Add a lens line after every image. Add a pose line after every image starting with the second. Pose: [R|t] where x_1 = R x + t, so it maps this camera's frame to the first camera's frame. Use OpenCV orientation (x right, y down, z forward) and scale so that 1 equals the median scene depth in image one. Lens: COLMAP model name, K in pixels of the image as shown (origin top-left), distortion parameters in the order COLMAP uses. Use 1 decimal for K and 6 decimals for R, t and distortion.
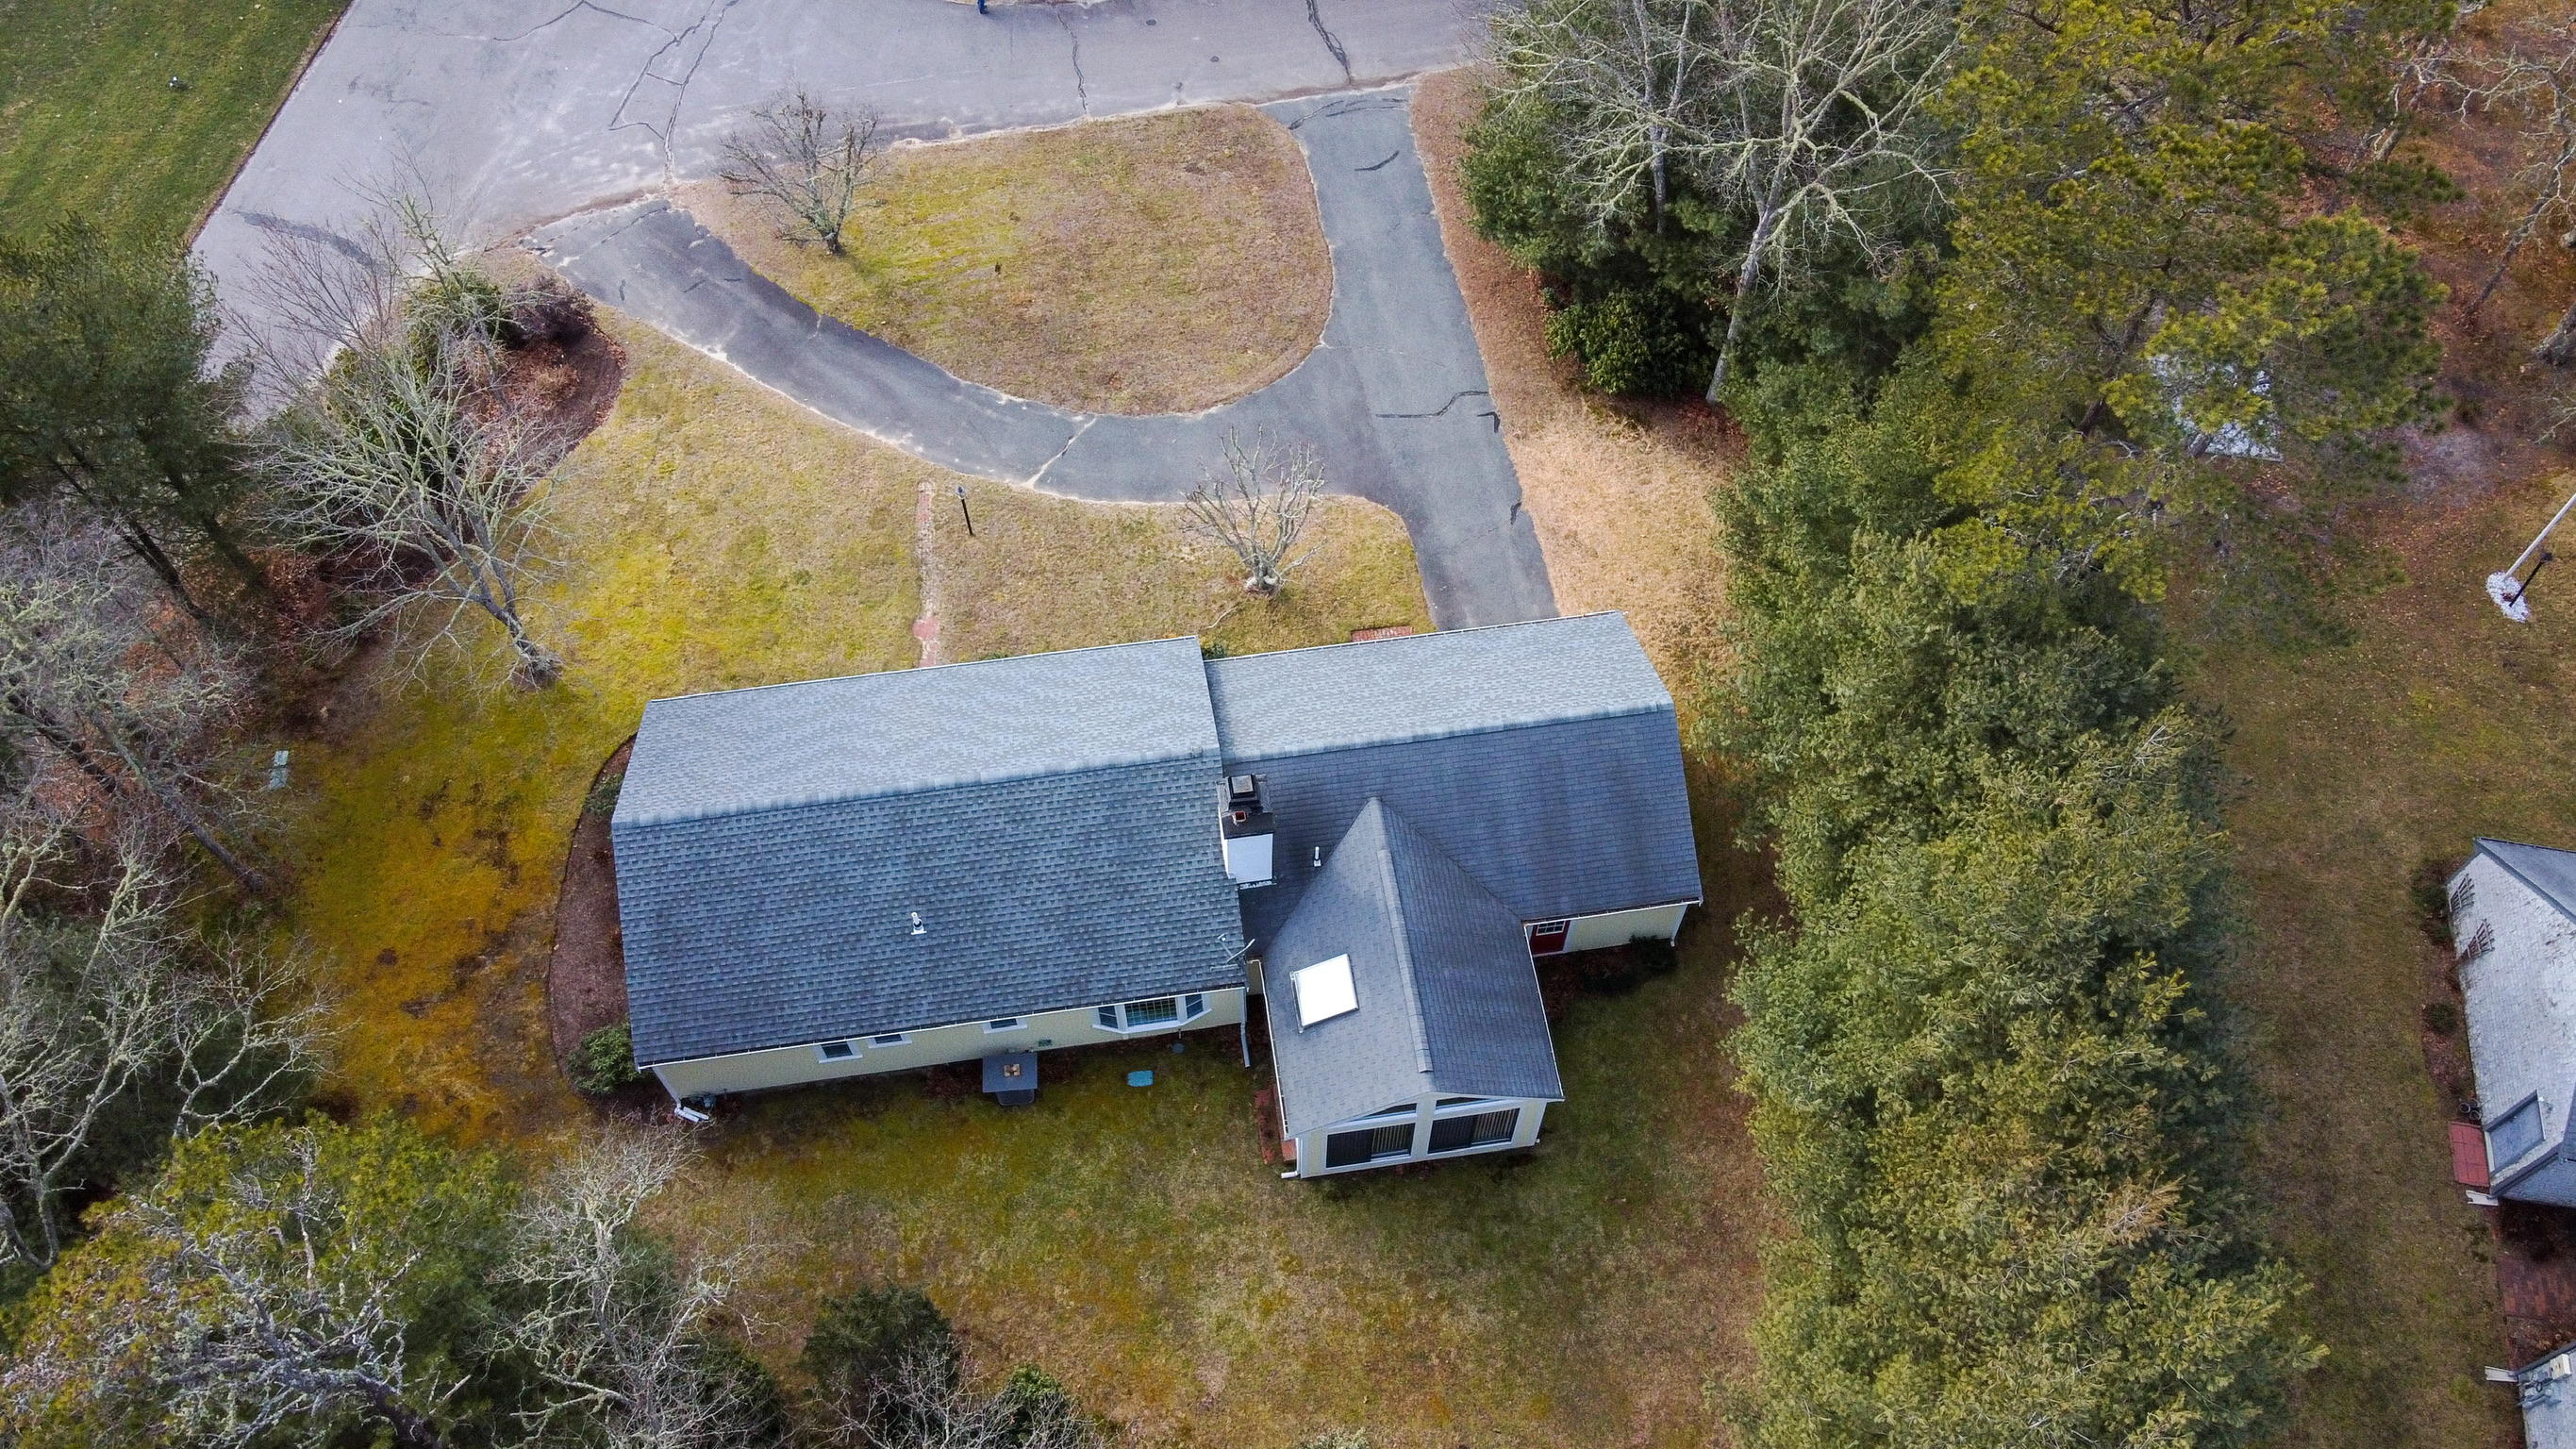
lens RADIAL K [[1970.6, 0, 1288.0], [0, 1970.6, 724.5], [0, 0, 1]] dist [-0.013552, 0.066522]
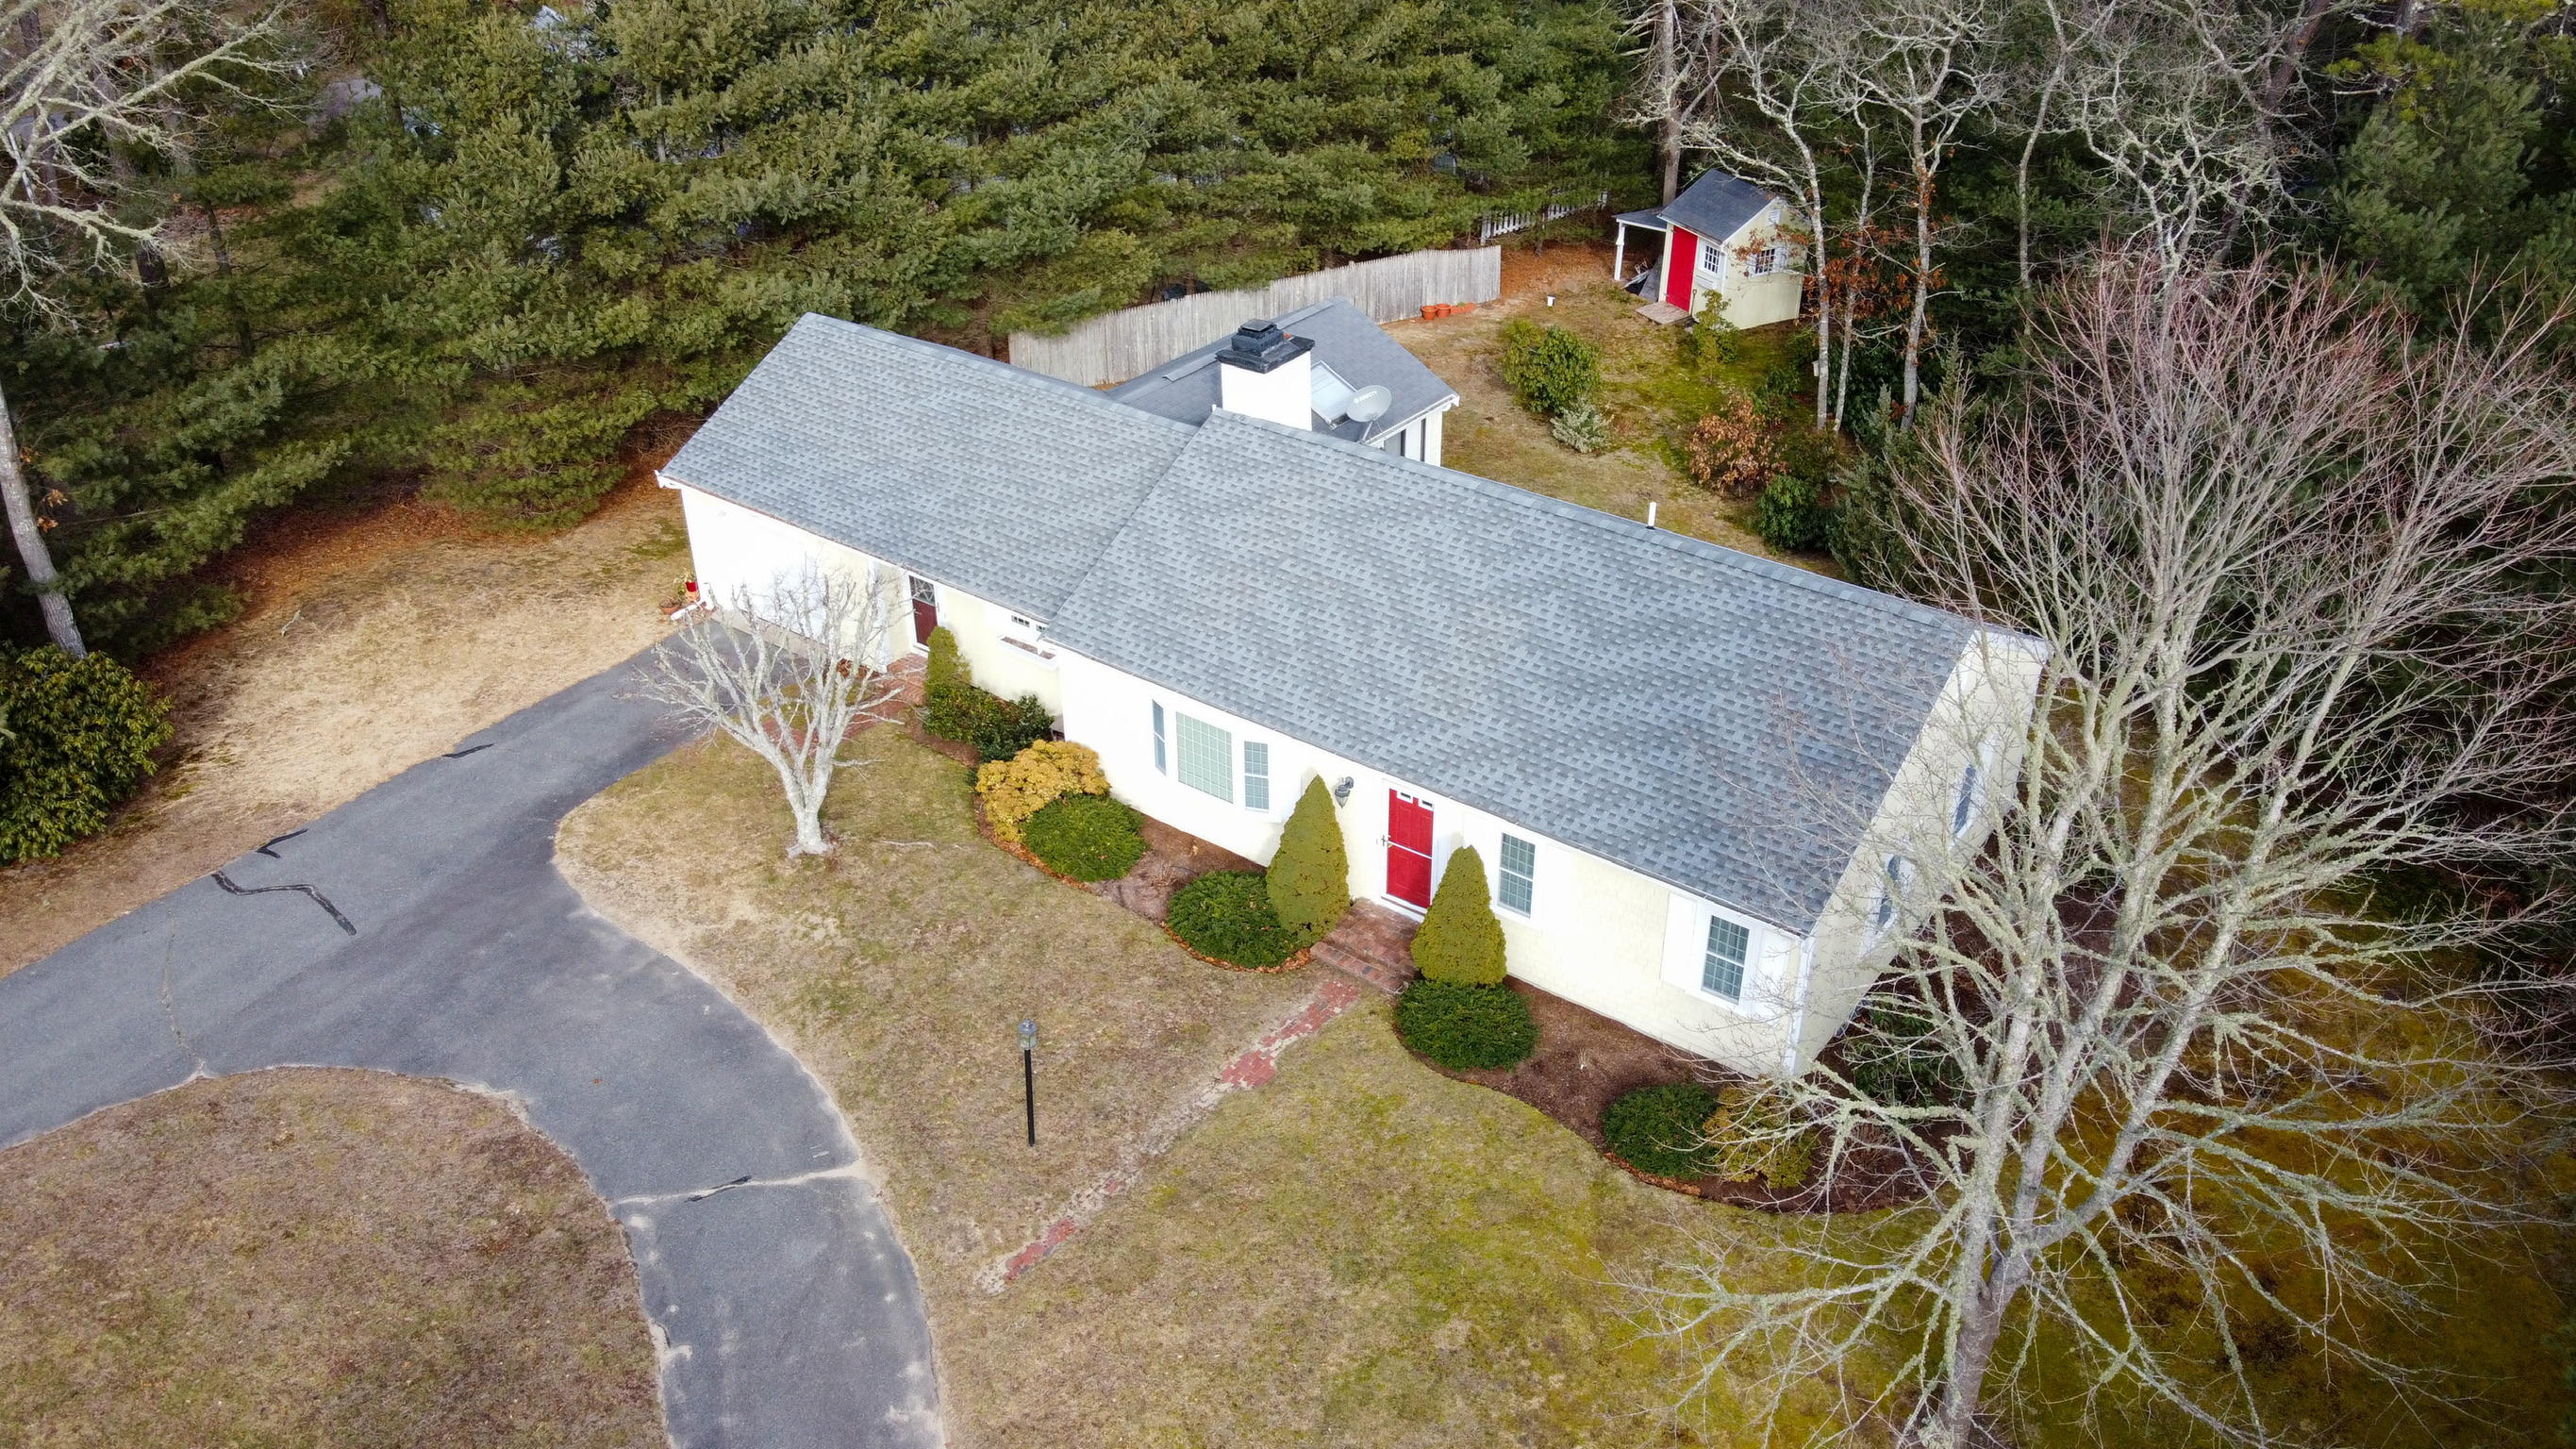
lens RADIAL K [[1970.6, 0, 1288.0], [0, 1970.6, 724.5], [0, 0, 1]] dist [-0.013552, 0.066522]
pose [[-0.705420, -0.370575, 0.604199, -0.450807], [0.601412, 0.138159, 0.786903, -0.445846], [-0.375082, 0.918470, 0.125408, 0.801624]]
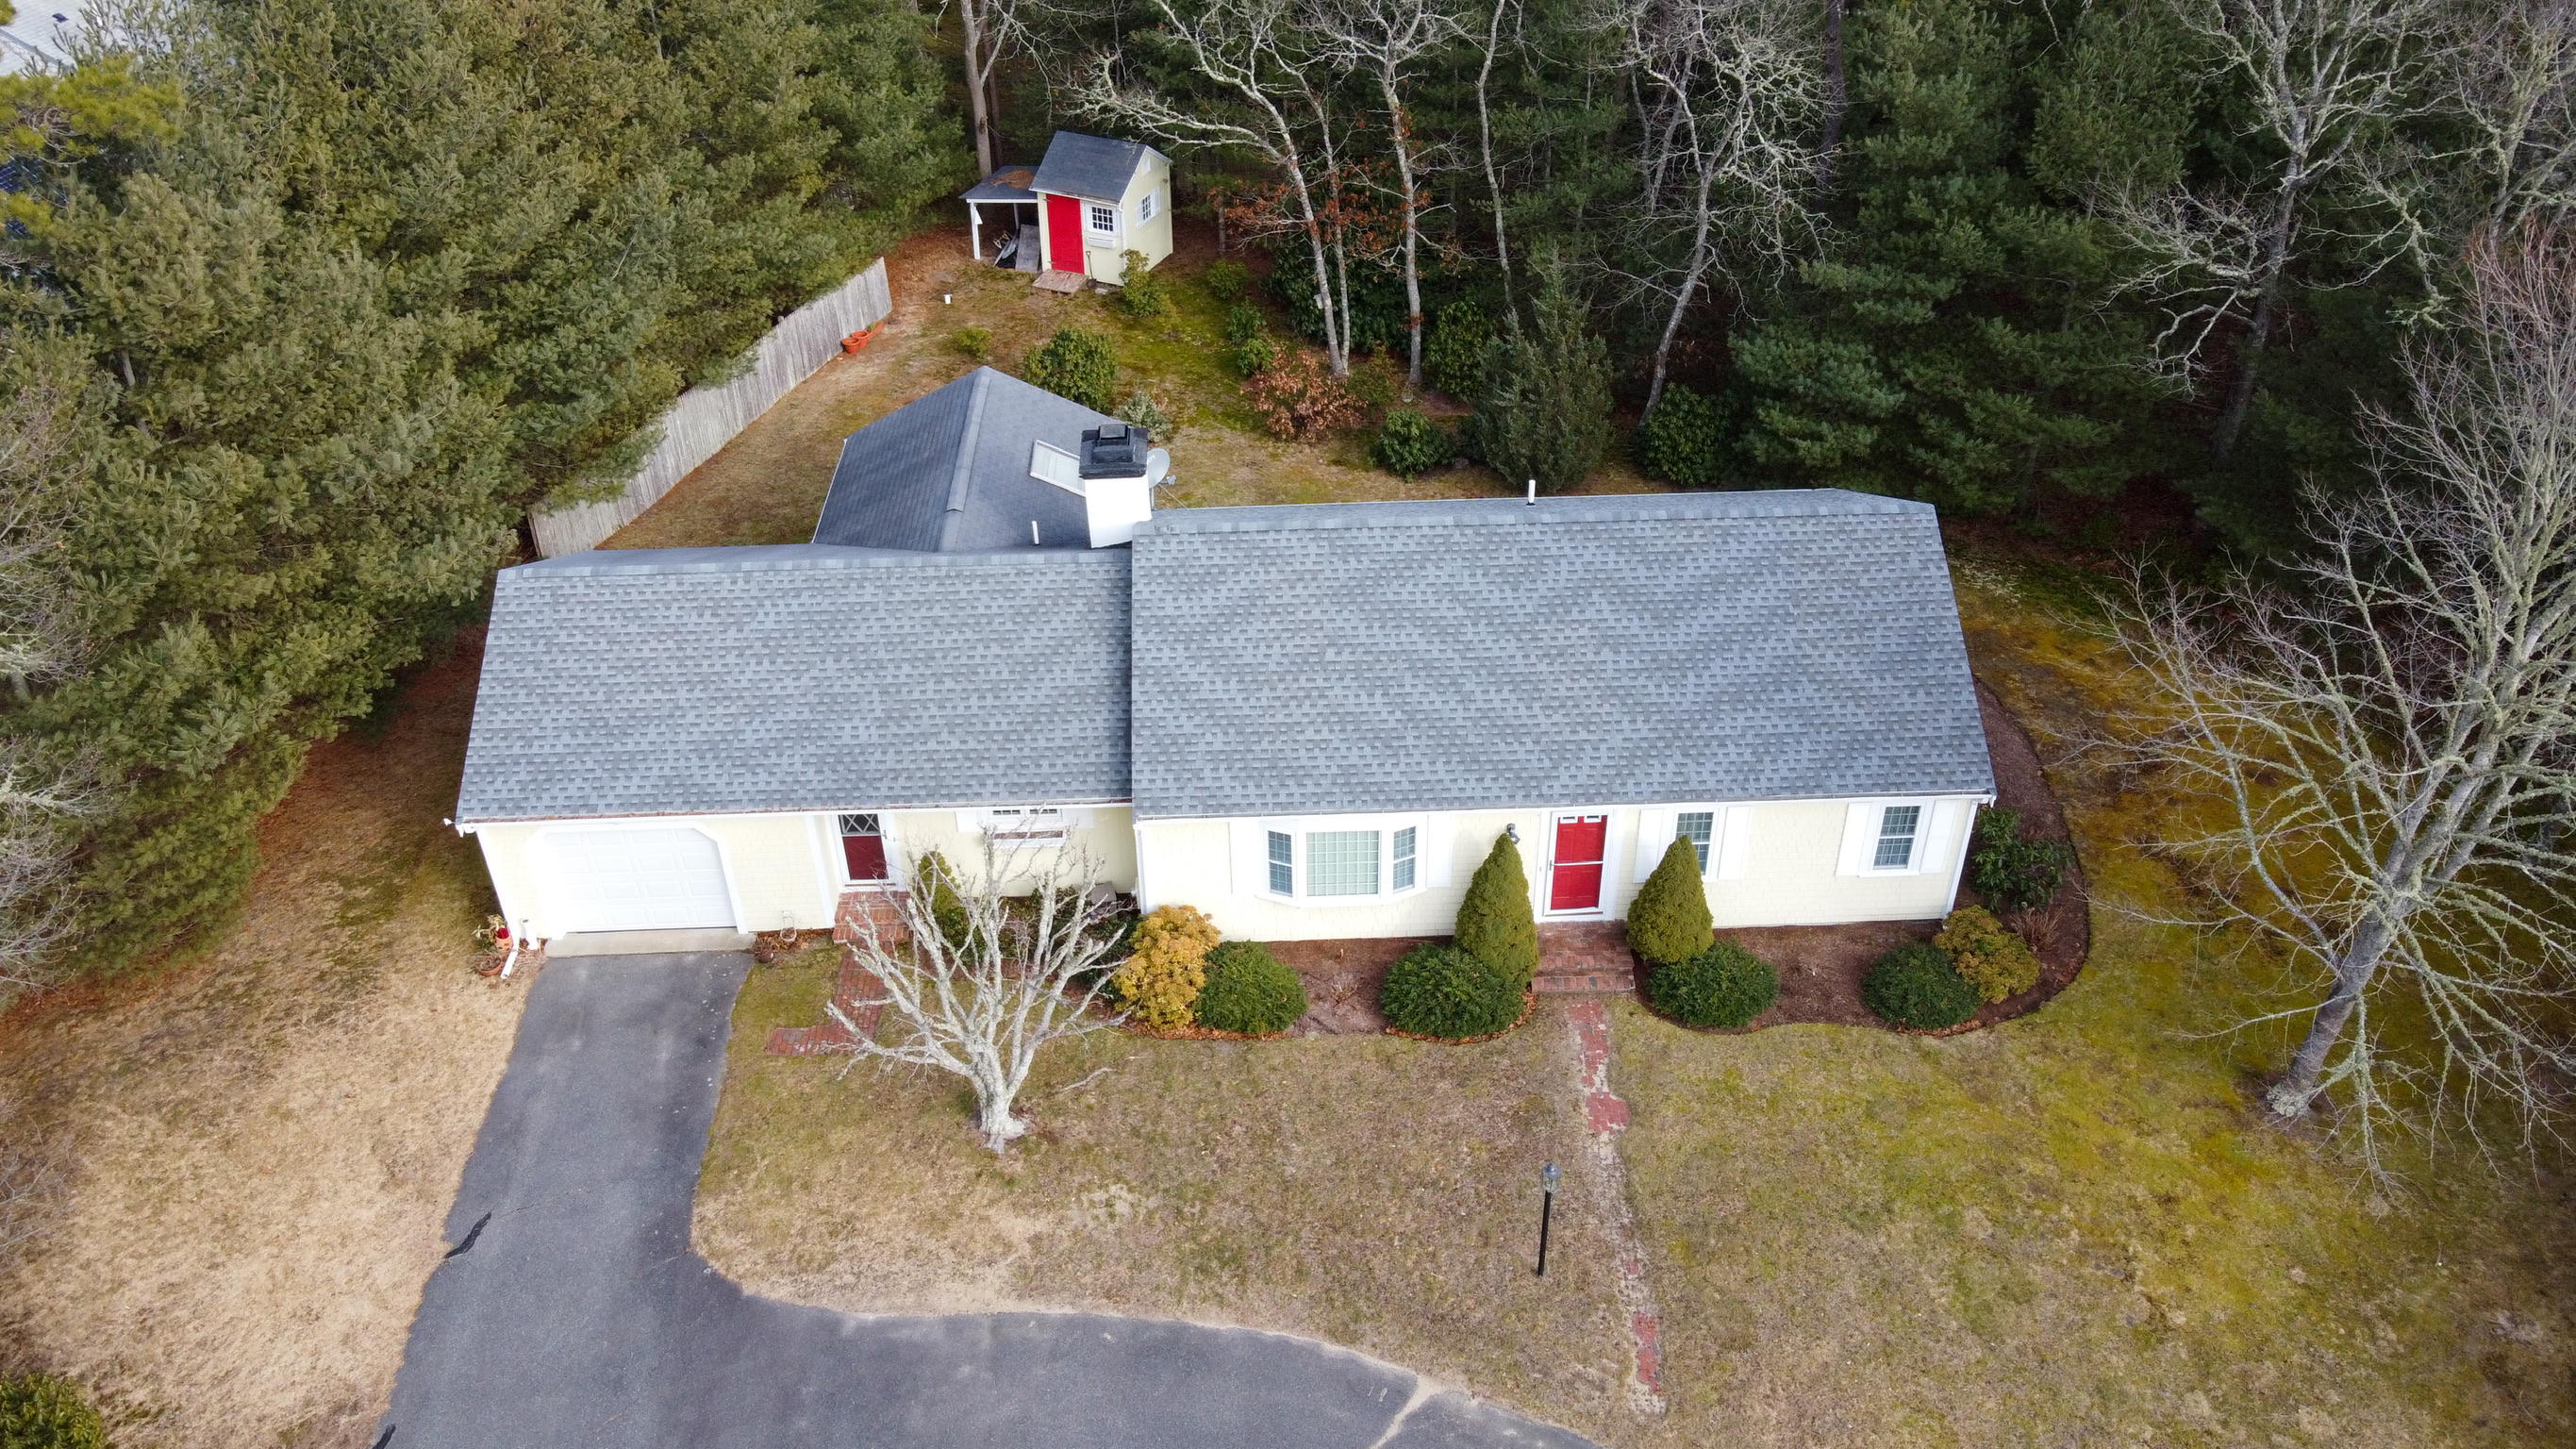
lens RADIAL K [[1970.6, 0, 1288.0], [0, 1970.6, 724.5], [0, 0, 1]] dist [-0.013552, 0.066522]
pose [[-0.993709, -0.059042, 0.095166, -0.133733], [0.099104, -0.067783, 0.992766, -0.575624], [-0.052164, 0.995952, 0.073207, 0.809657]]
